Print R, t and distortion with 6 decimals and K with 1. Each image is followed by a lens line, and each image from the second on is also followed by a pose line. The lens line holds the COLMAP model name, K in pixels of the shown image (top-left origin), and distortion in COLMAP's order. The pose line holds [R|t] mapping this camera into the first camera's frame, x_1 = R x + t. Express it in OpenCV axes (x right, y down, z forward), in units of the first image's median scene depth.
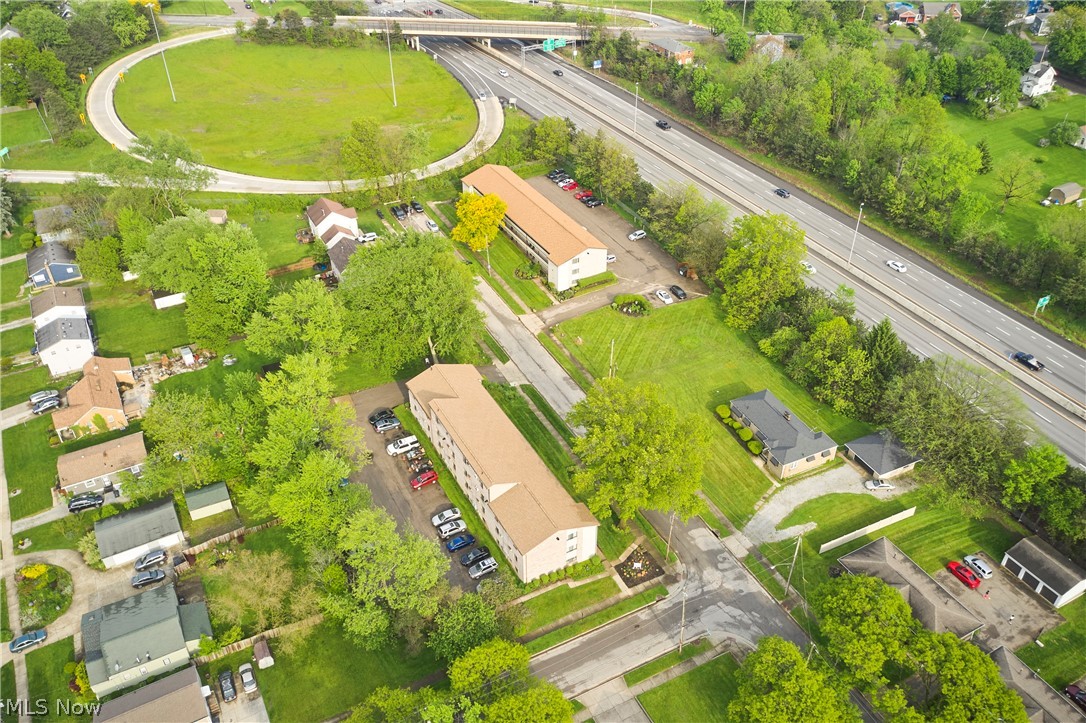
lens RADIAL K [[856.0, 0, 543.0], [0, 856.0, 361.5], [0, 0, 1]] dist [-0.011715, 0.004476]
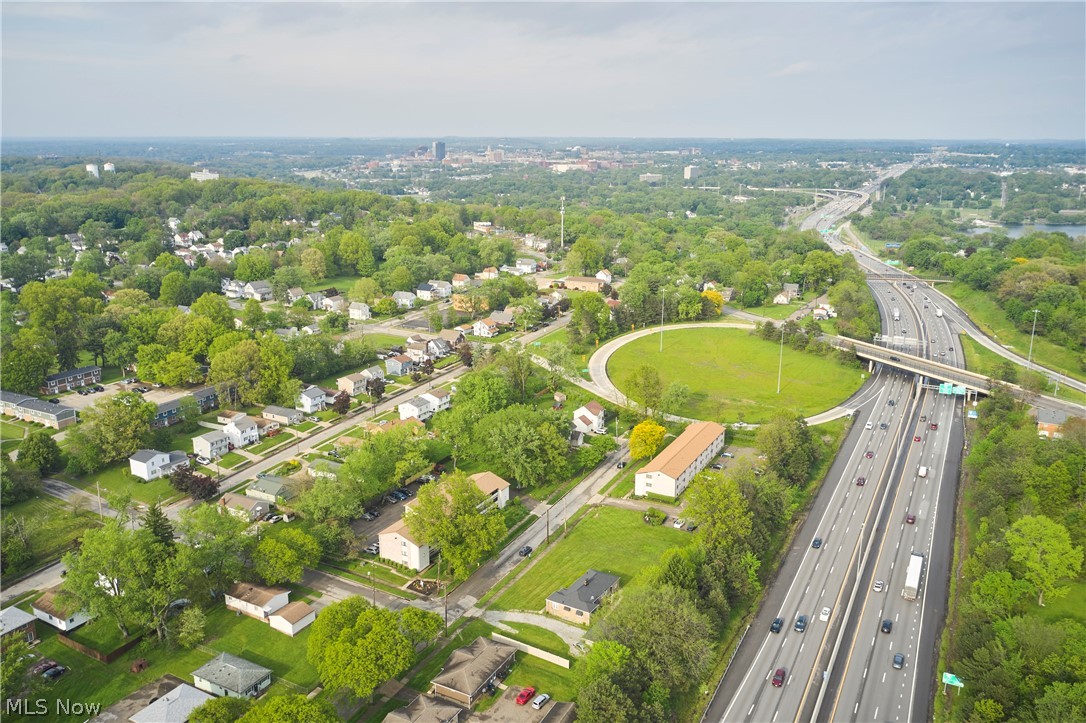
lens RADIAL K [[856.0, 0, 543.0], [0, 856.0, 361.5], [0, 0, 1]] dist [-0.011715, 0.004476]
pose [[0.551436, 0.221867, -0.804173, 1.257522], [-0.501305, 0.858647, -0.106858, -0.055895], [0.666792, 0.462061, 0.584712, 0.009922]]
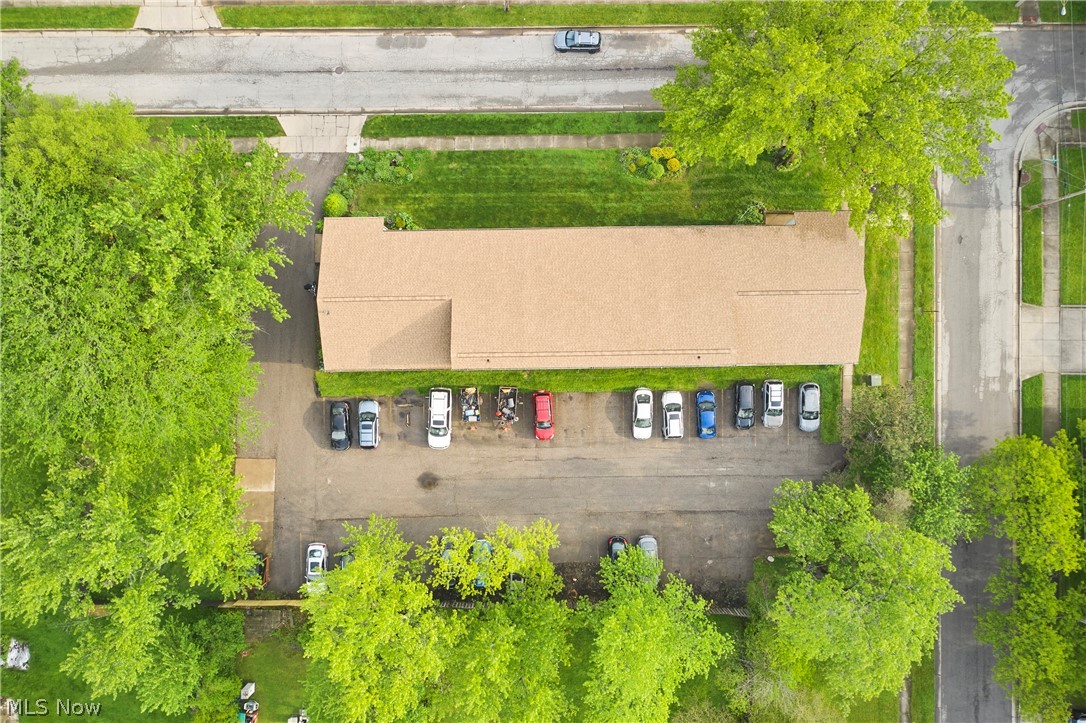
lens RADIAL K [[856.0, 0, 543.0], [0, 856.0, 361.5], [0, 0, 1]] dist [-0.011715, 0.004476]
pose [[0.464427, -0.885571, 0.008448, -0.107787], [0.525584, 0.283288, 0.802190, -0.303338], [-0.712790, -0.368118, 0.597008, 0.655306]]
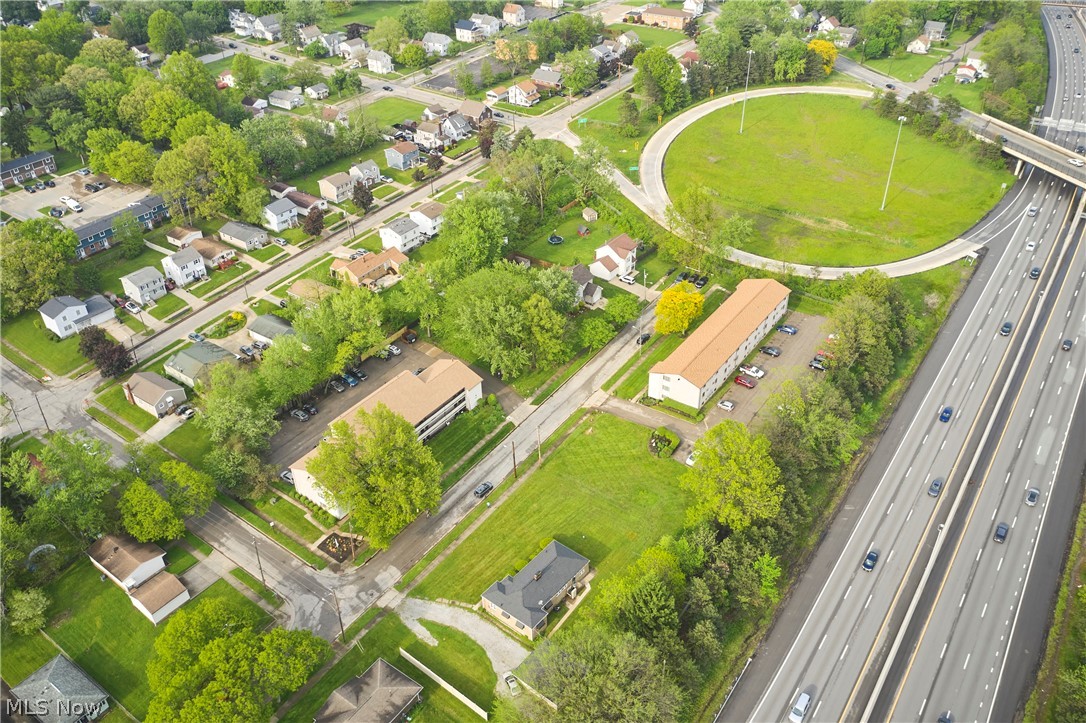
lens RADIAL K [[856.0, 0, 543.0], [0, 856.0, 361.5], [0, 0, 1]] dist [-0.011715, 0.004476]
pose [[0.438553, 0.511935, -0.738643, 0.902370], [-0.522422, 0.813985, 0.253976, -0.398143], [0.731264, 0.274501, 0.624422, 0.315092]]
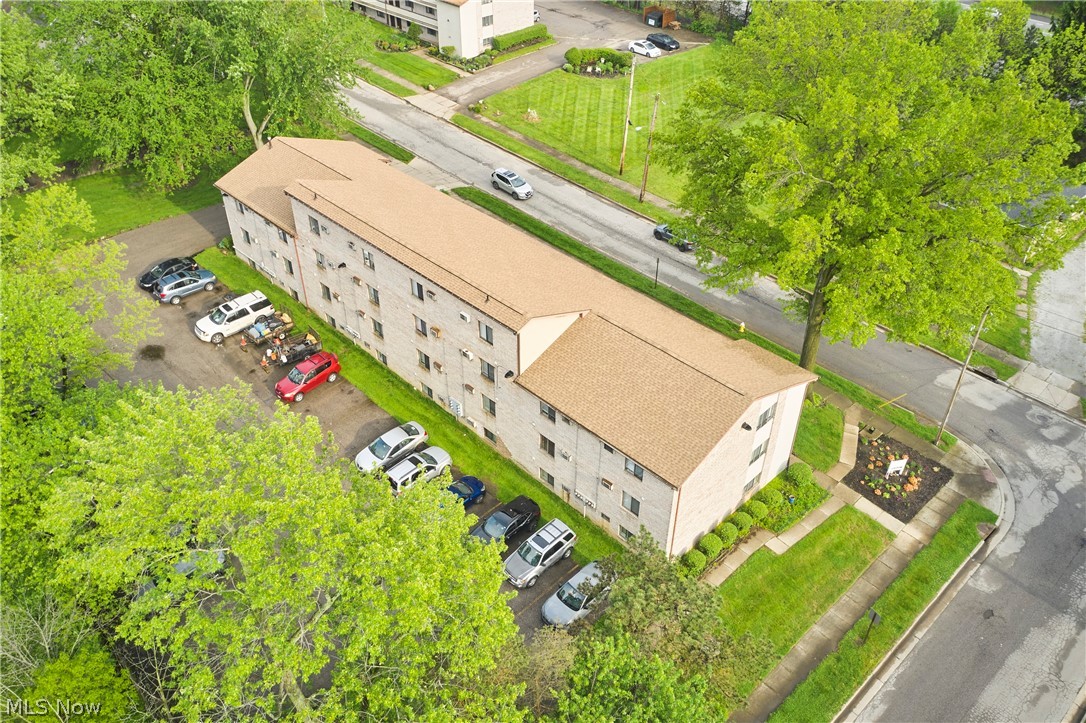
lens RADIAL K [[856.0, 0, 543.0], [0, 856.0, 361.5], [0, 0, 1]] dist [-0.011715, 0.004476]
pose [[0.959501, -0.161105, 0.231091, -0.119405], [0.155822, 0.986931, 0.041061, 0.126955], [-0.234686, -0.003389, 0.972065, 0.560075]]
